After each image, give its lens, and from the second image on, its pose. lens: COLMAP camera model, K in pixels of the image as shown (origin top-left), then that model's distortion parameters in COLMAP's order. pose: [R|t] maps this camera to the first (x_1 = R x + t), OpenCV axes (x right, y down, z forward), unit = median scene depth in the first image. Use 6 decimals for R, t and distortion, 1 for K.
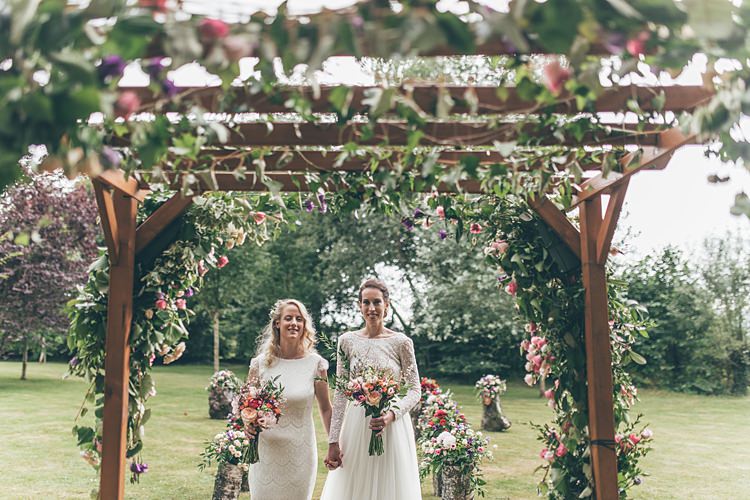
lens RADIAL K [[717.1, 0, 375.0], [0, 717.1, 250.0], [0, 0, 1]] dist [0.007486, 0.000130]
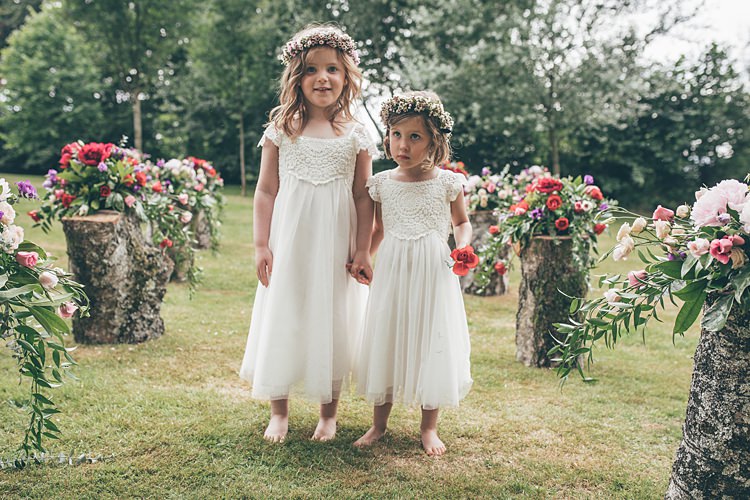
lens RADIAL K [[698.6, 0, 375.0], [0, 698.6, 250.0], [0, 0, 1]] dist [0.000575, 0.003259]
pose [[0.997809, 0.028173, 0.059856, -0.014472], [-0.041028, 0.973302, 0.225831, 0.069414], [-0.051895, -0.227792, 0.972326, 0.233873]]
